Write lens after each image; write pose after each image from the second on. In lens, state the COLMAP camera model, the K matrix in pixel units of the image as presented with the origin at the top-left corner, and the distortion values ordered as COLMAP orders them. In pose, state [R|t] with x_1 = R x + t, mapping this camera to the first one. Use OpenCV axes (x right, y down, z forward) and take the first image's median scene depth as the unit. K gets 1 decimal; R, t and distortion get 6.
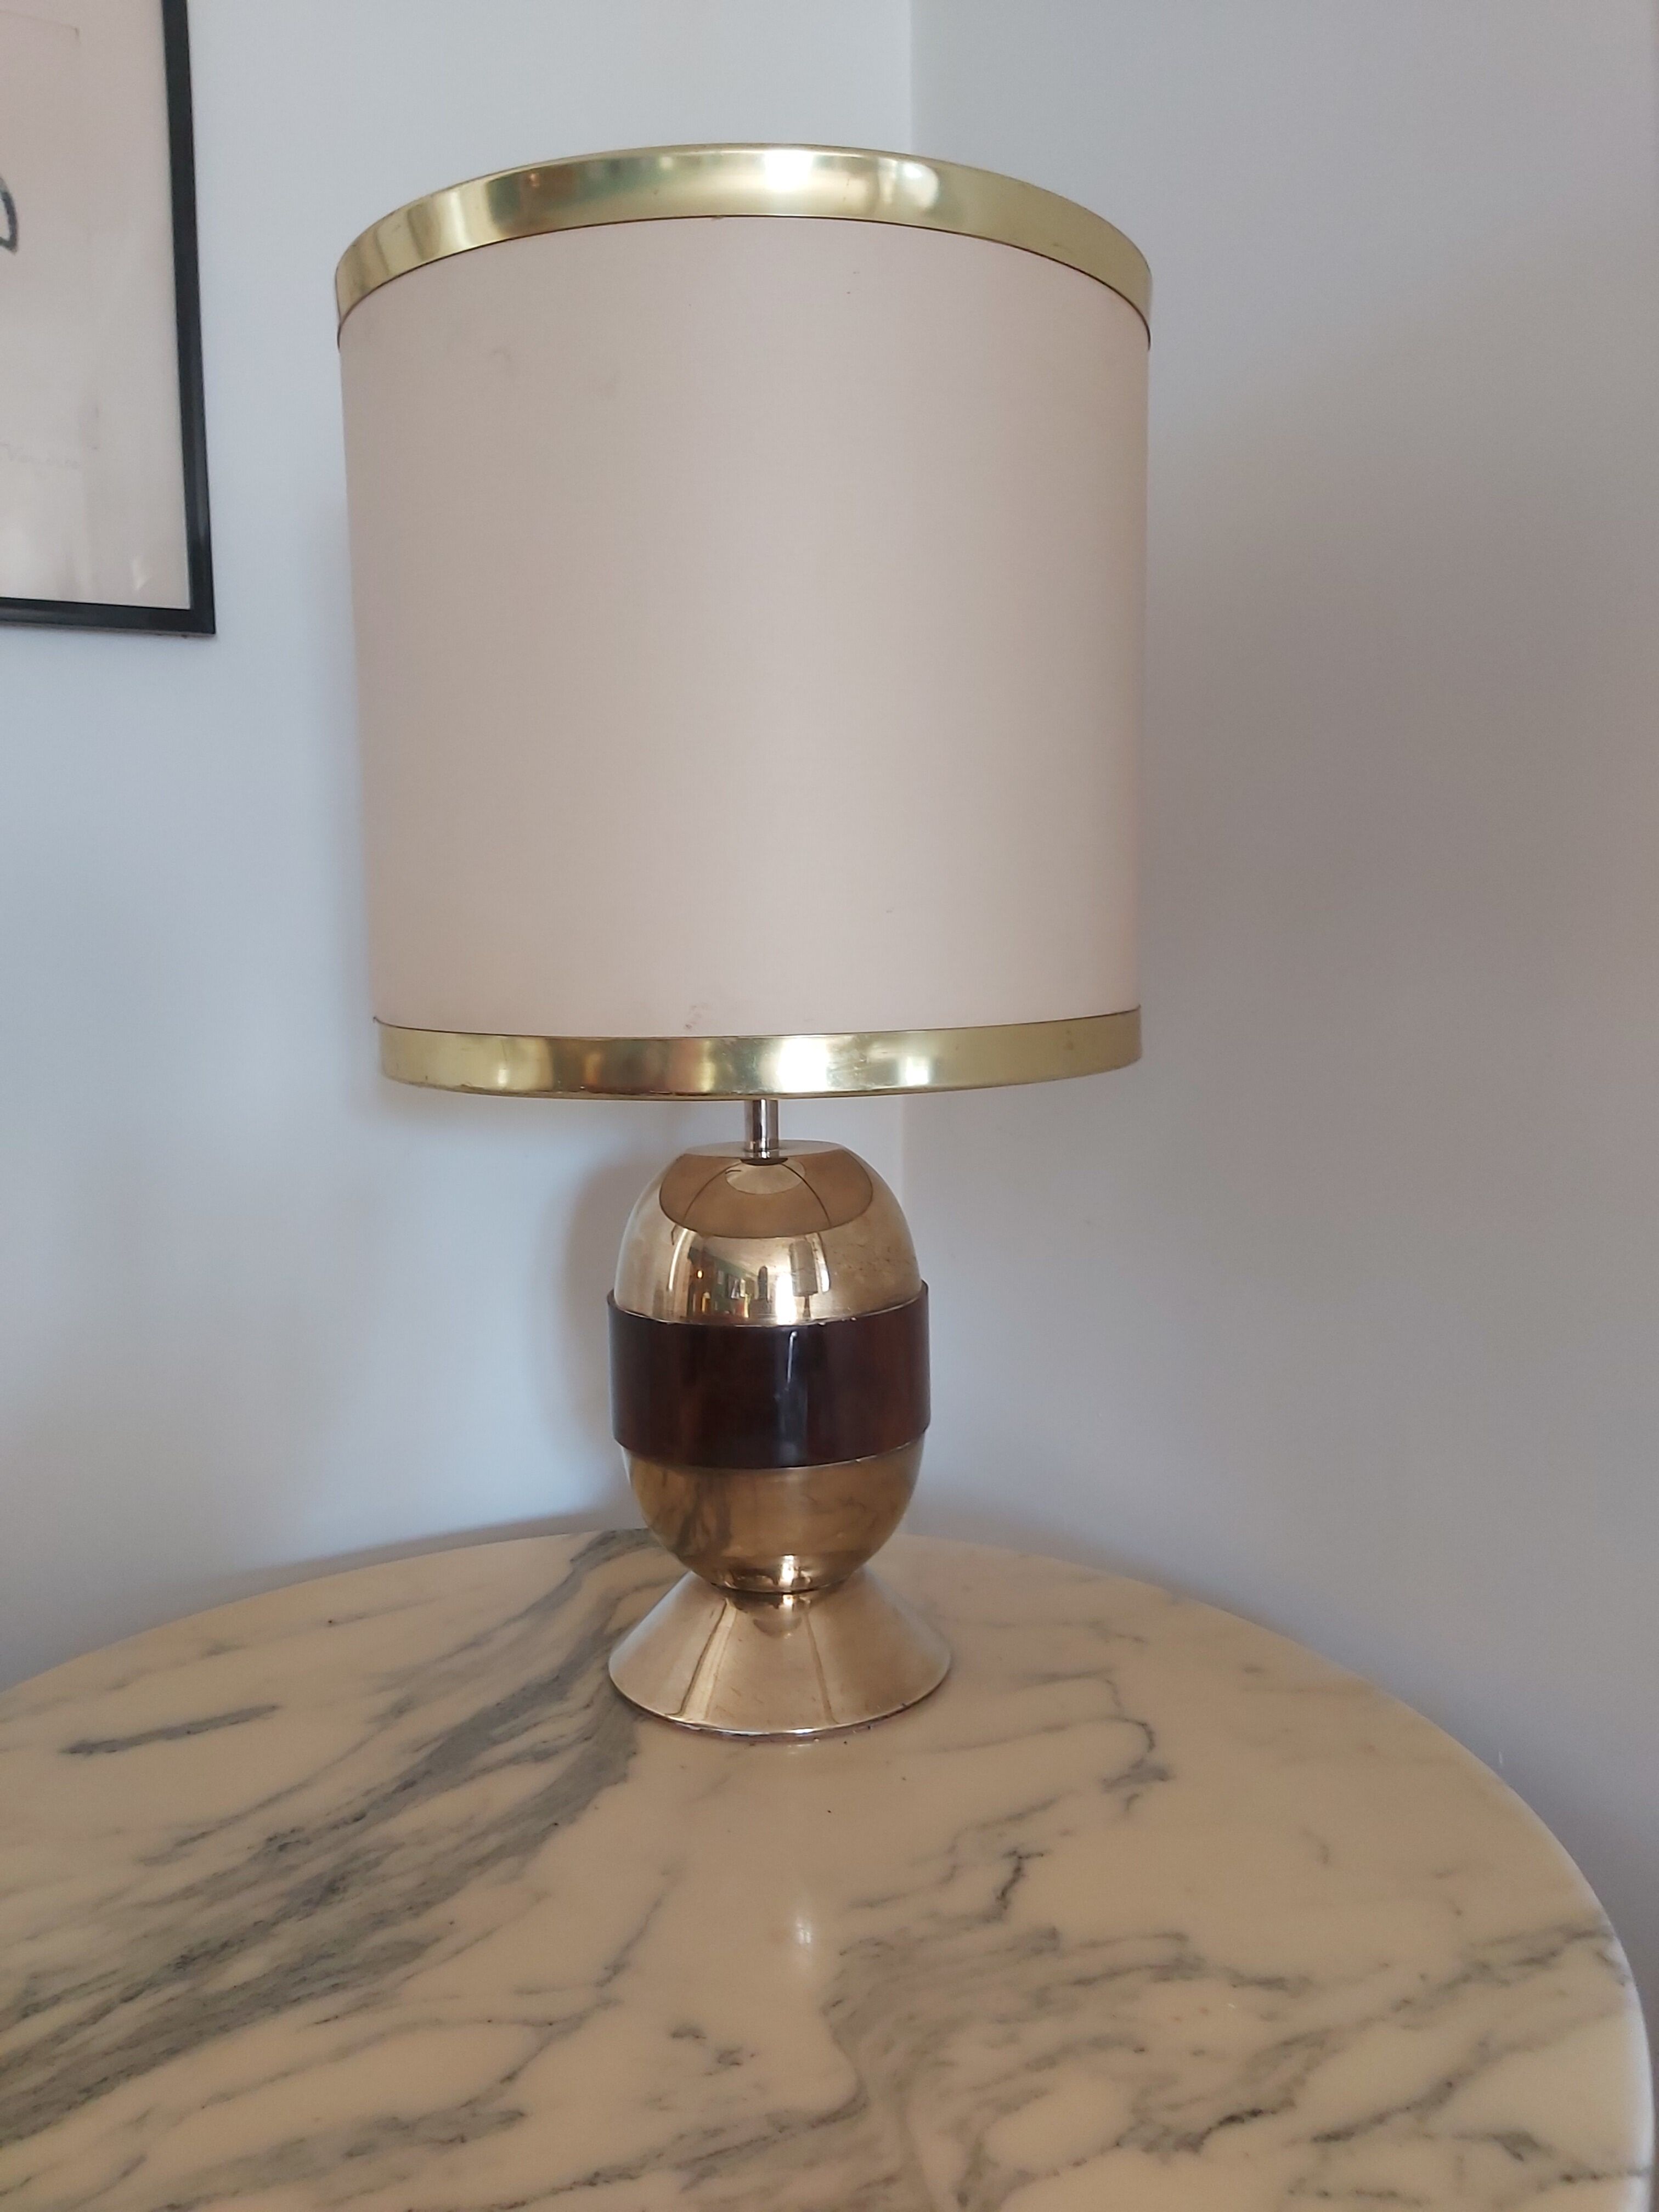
lens RADIAL K [[1769.0, 0, 824.7], [0, 1769.0, 1050.3], [0, 0, 1]] dist [0.036595, -0.078146]
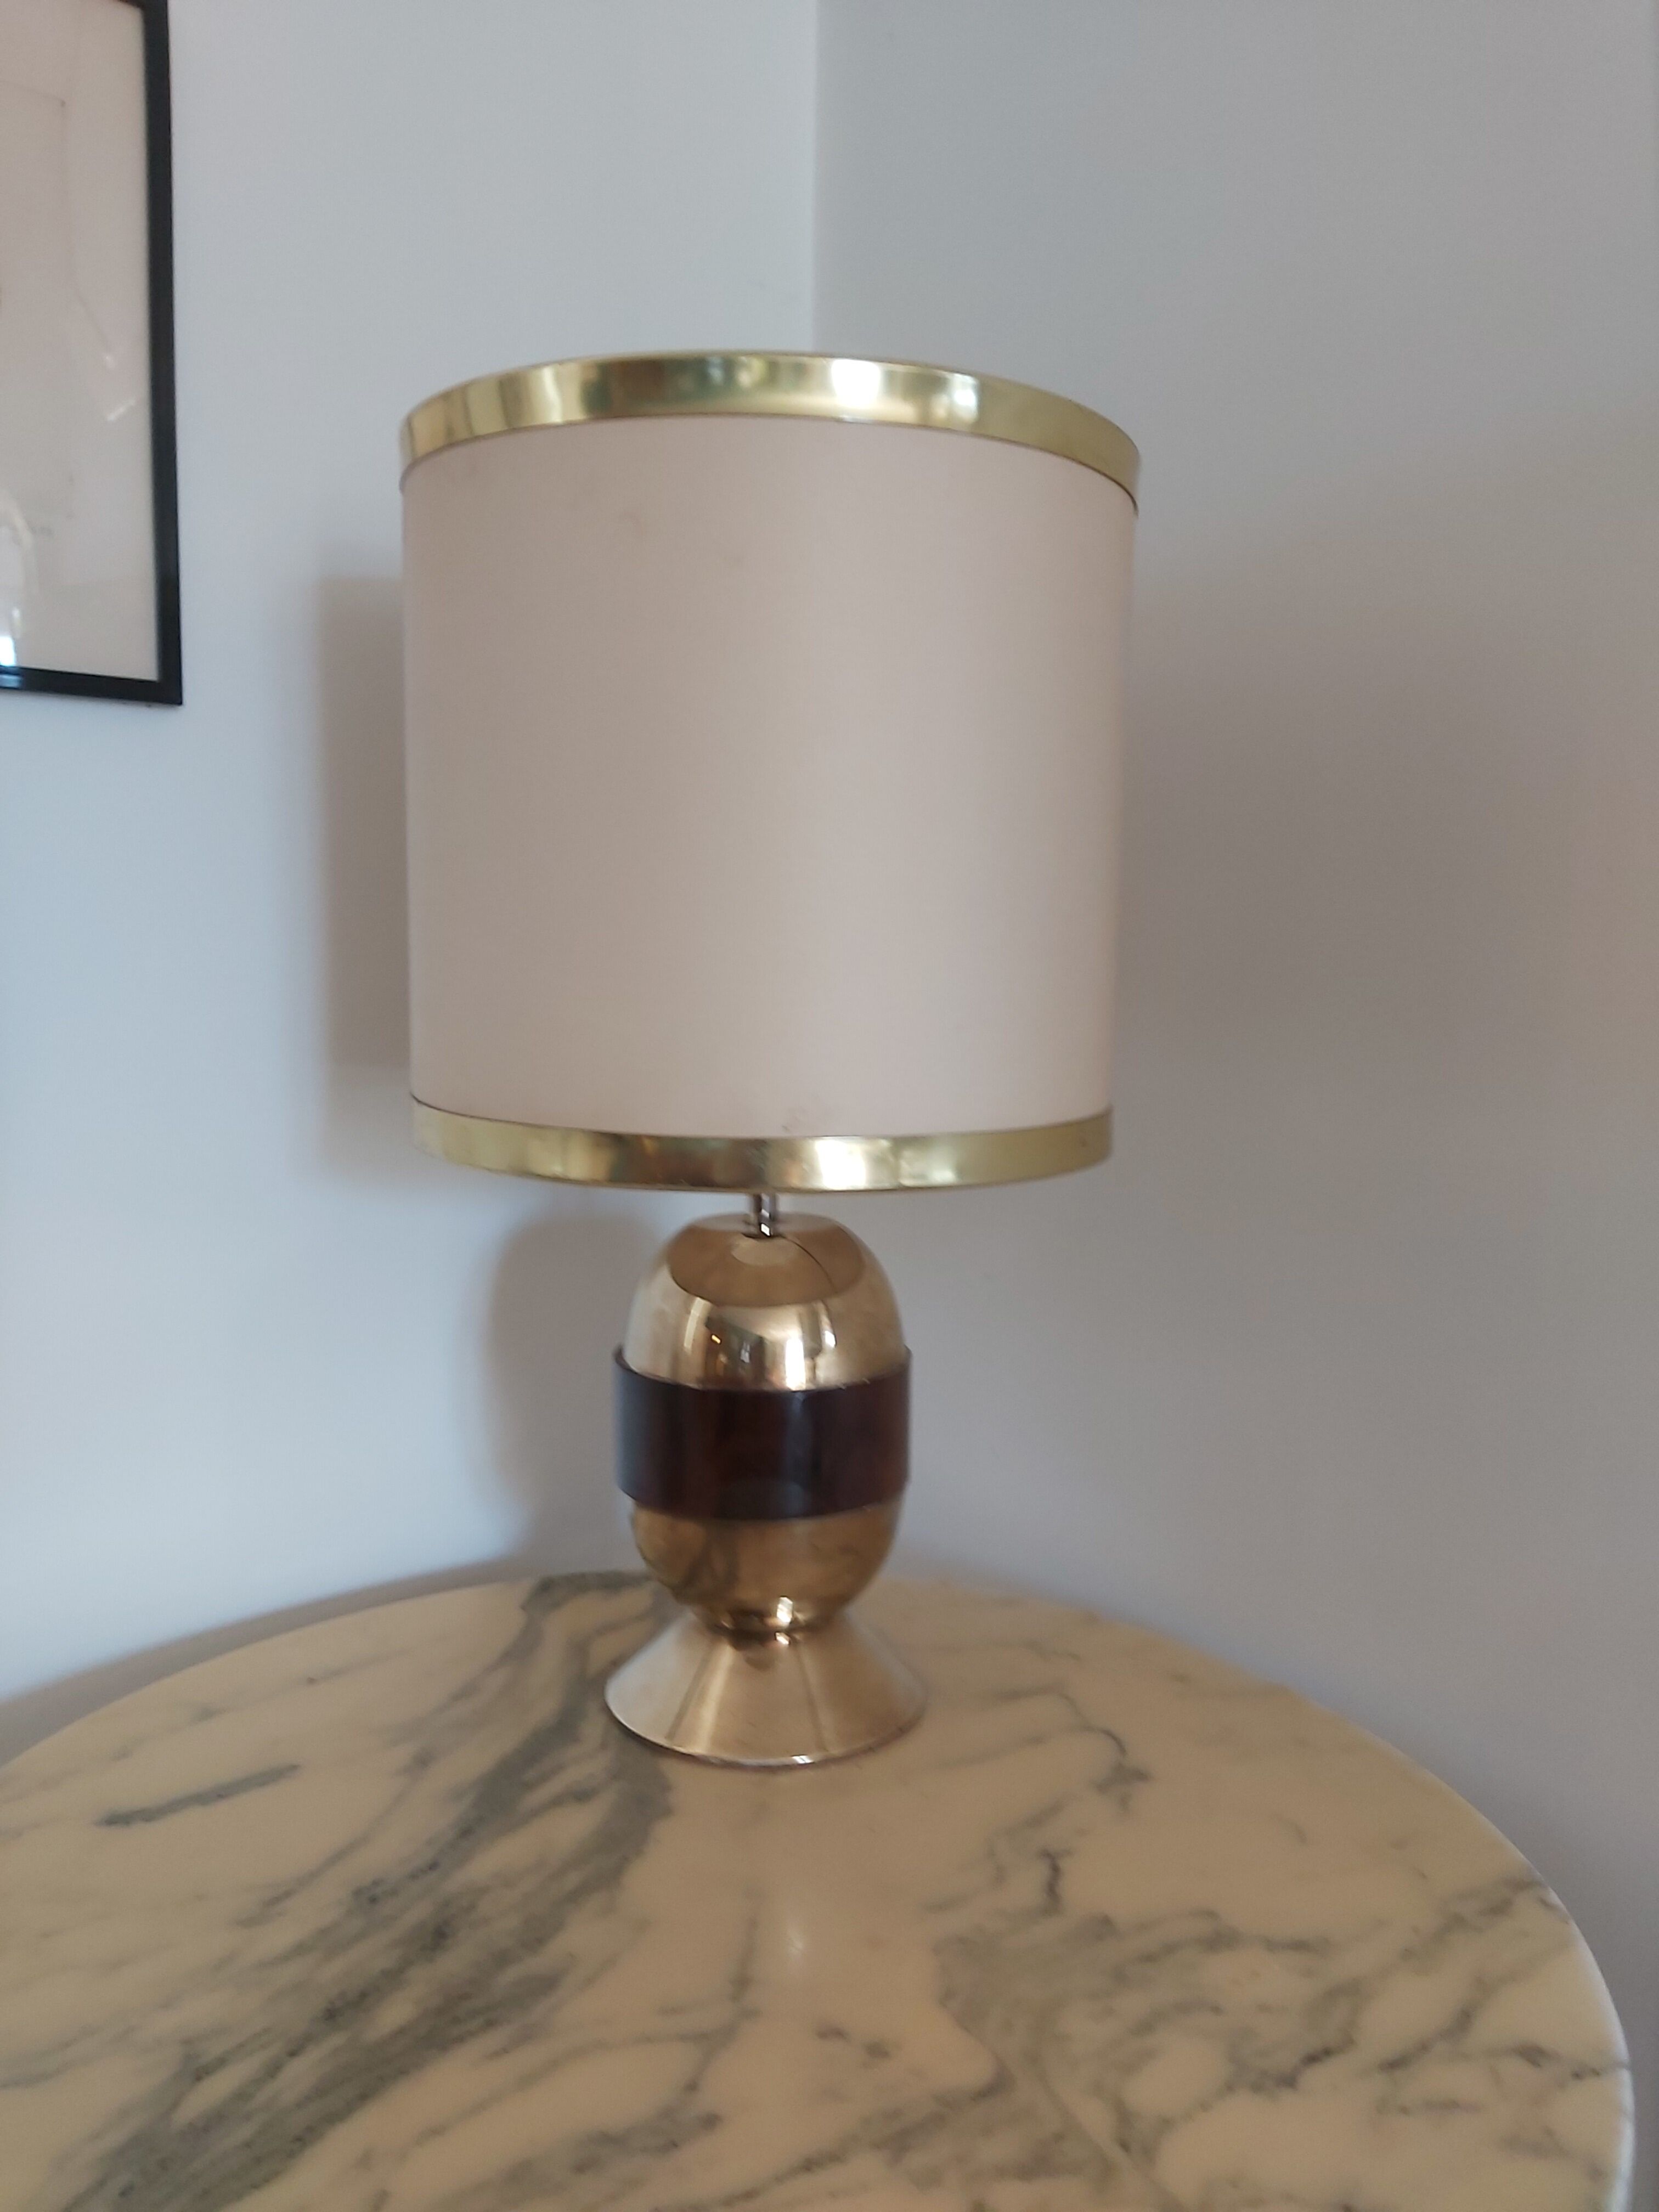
lens RADIAL K [[1769.0, 0, 824.7], [0, 1769.0, 1050.3], [0, 0, 1]] dist [0.036595, -0.078146]
pose [[0.979383, 0.016681, 0.201320, -0.245854], [-0.015799, 0.999857, -0.005986, -0.050452], [-0.201391, 0.002682, 0.979507, -0.083481]]
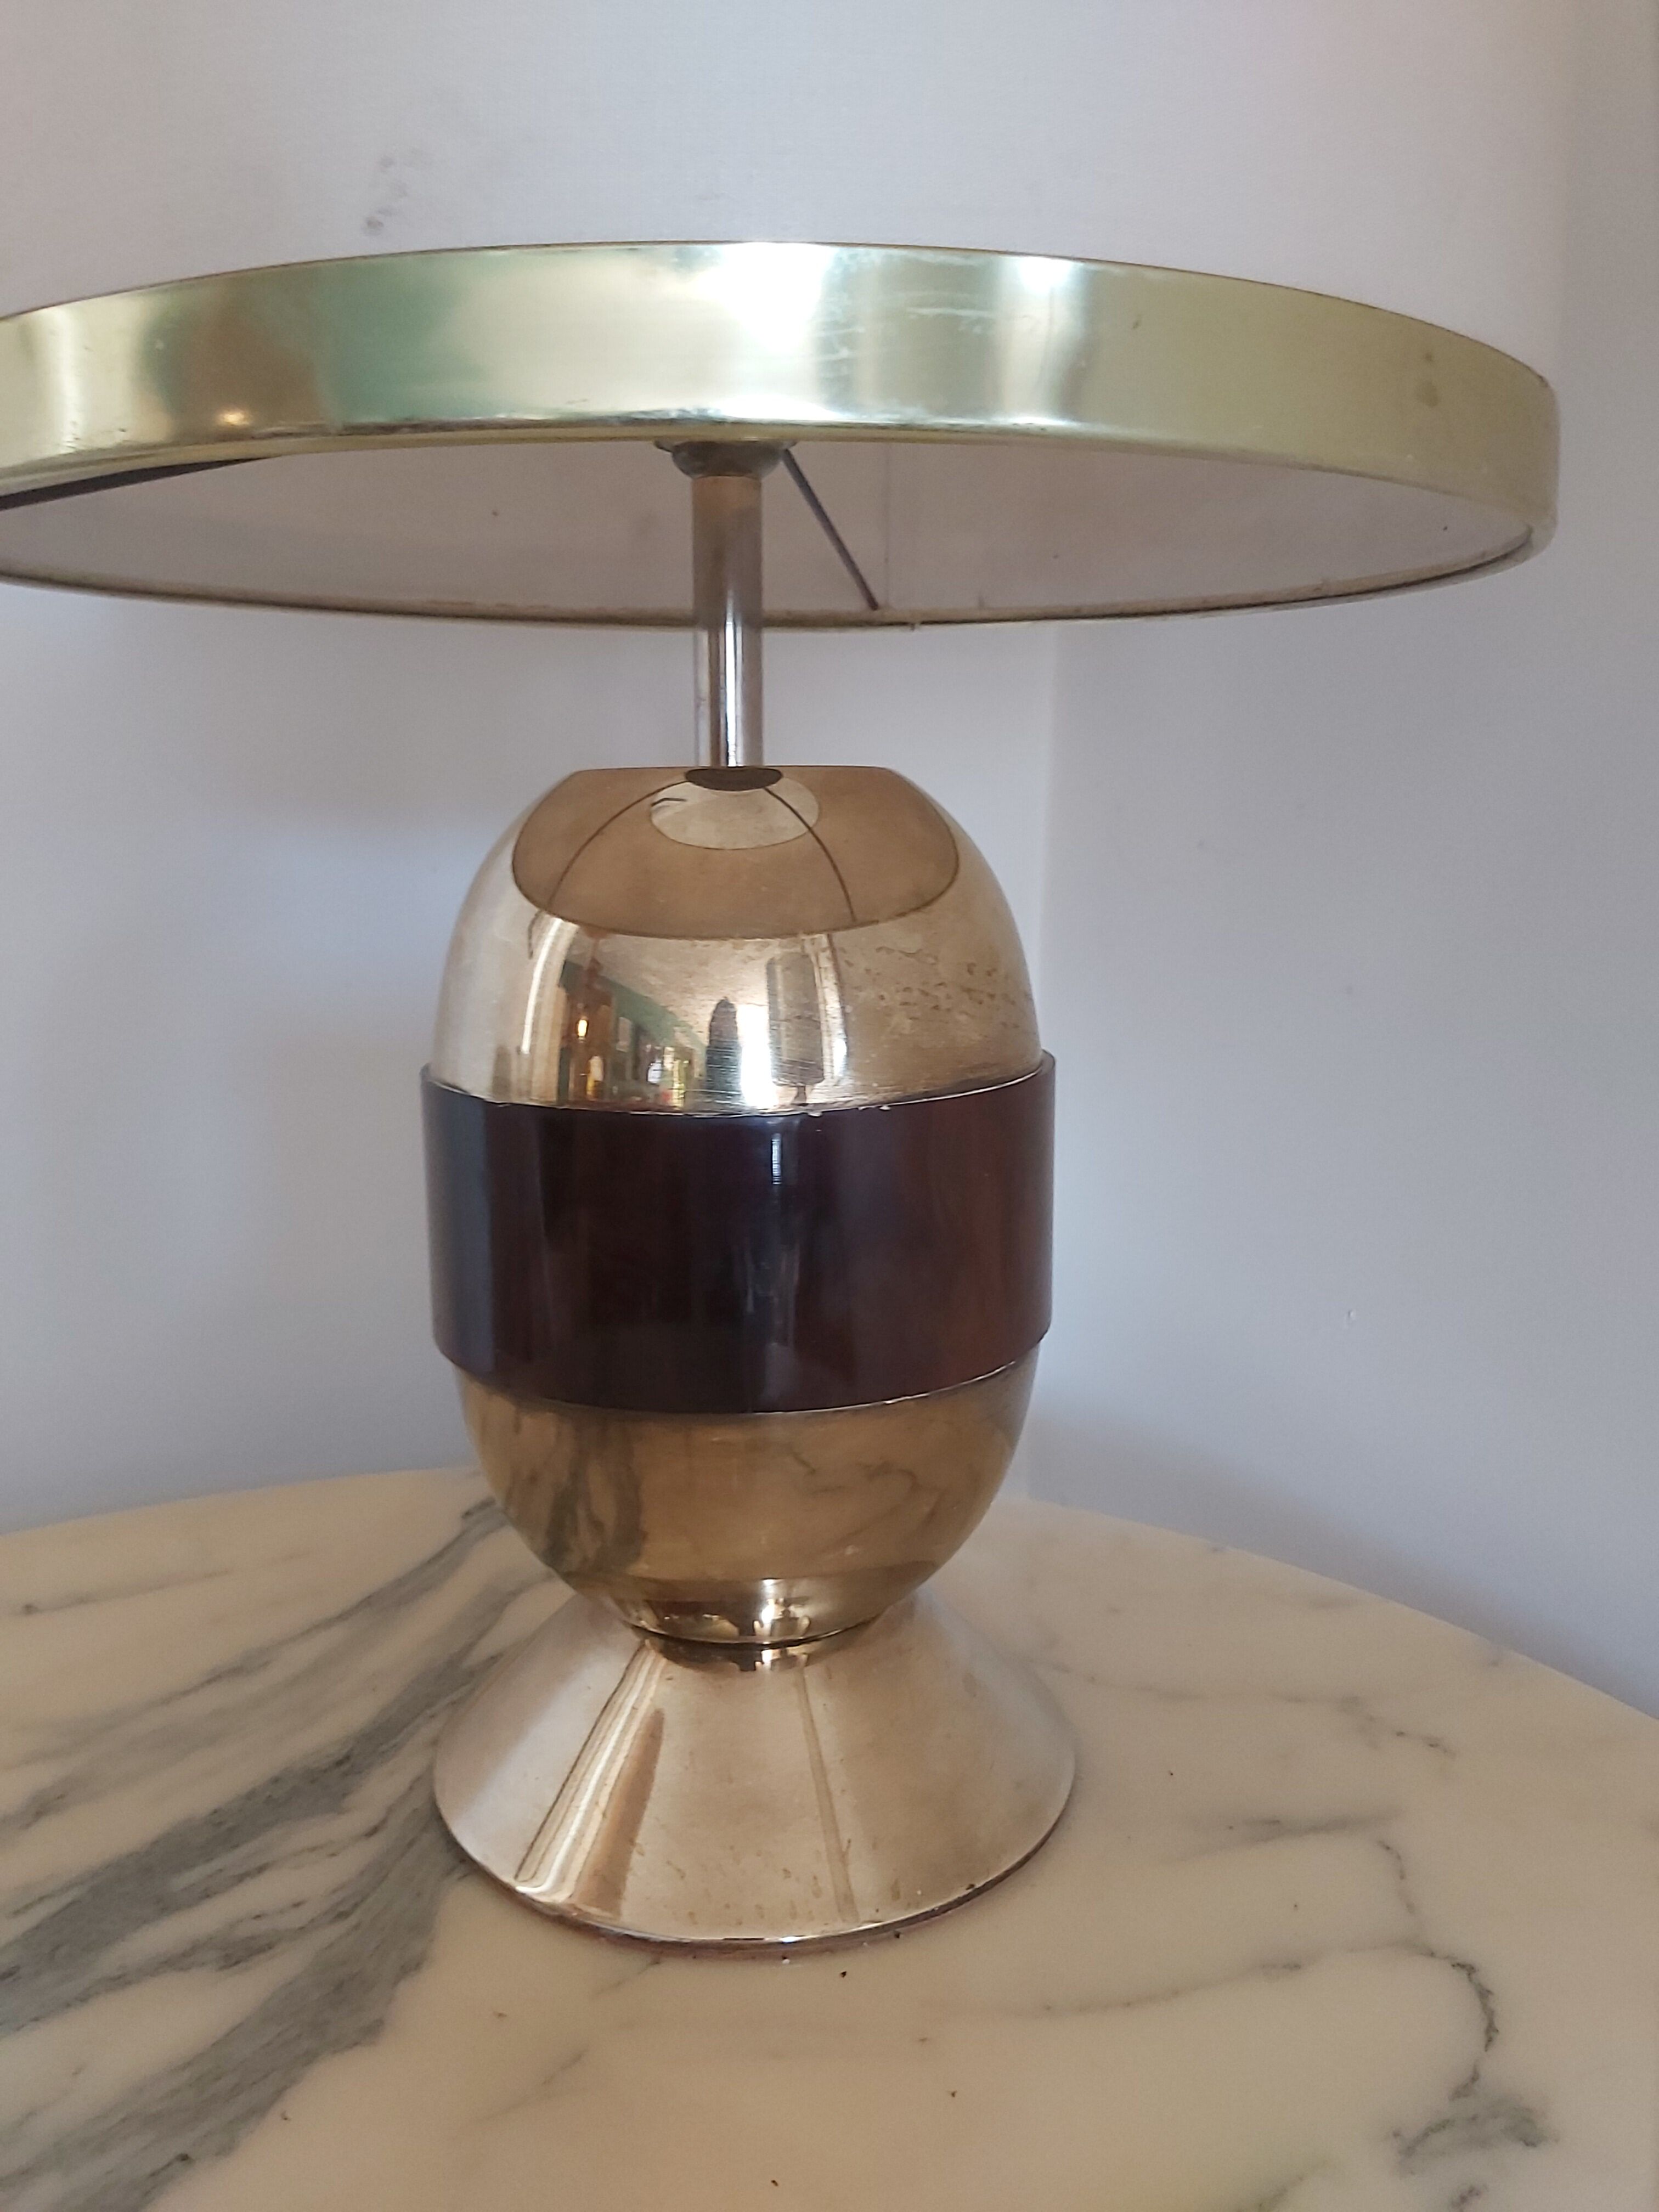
lens RADIAL K [[1755.6, 0, 836.1], [0, 1755.6, 1148.3], [0, 0, 1]] dist [-0.001004, -0.071422]
pose [[0.995613, 0.032483, -0.087751, 0.045694], [-0.020651, 0.990965, 0.132520, 0.106246], [0.091263, -0.130127, 0.987288, 0.575459]]
